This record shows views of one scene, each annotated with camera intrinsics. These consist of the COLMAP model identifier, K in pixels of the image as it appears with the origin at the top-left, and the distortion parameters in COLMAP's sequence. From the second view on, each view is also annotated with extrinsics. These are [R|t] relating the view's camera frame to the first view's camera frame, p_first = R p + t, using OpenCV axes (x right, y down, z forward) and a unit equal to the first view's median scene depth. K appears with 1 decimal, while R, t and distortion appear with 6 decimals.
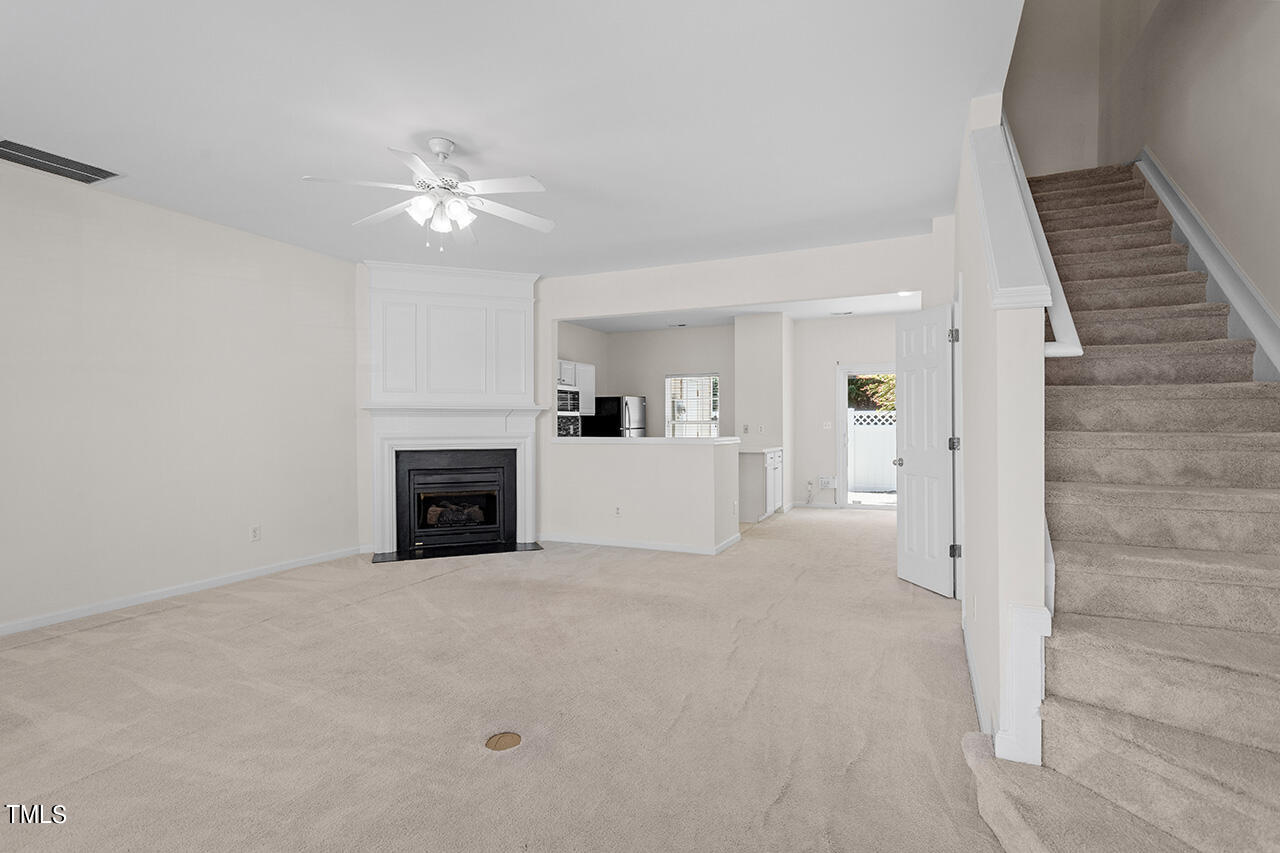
lens RADIAL K [[622.2, 0, 629.4], [0, 622.2, 415.2], [0, 0, 1]] dist [0.015627, 0.000173]
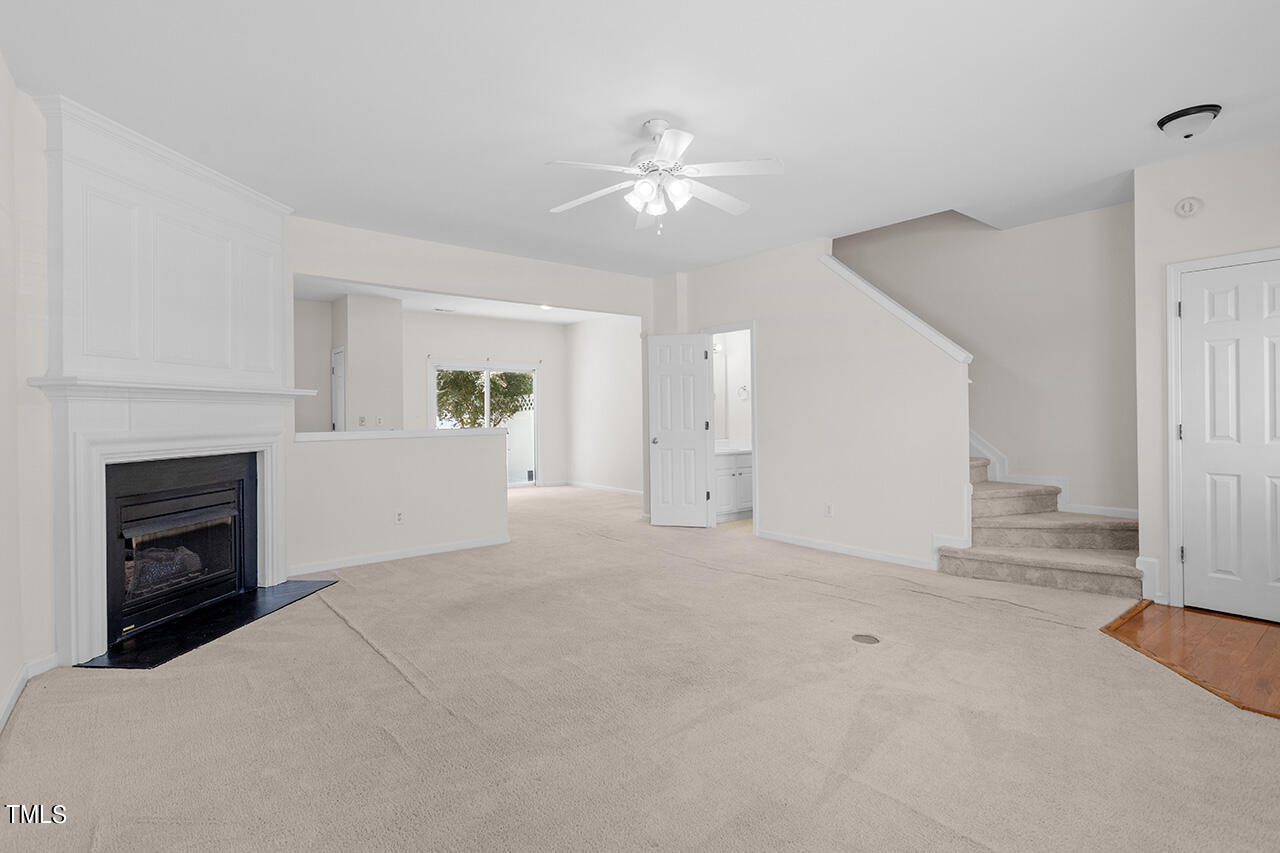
lens RADIAL K [[622.2, 0, 629.4], [0, 622.2, 415.2], [0, 0, 1]] dist [0.015627, 0.000173]
pose [[0.439706, -0.002261, 0.898139, -0.629619], [-0.006867, 0.999959, 0.005880, 0.007668], [-0.898116, -0.008753, 0.439672, 0.342452]]
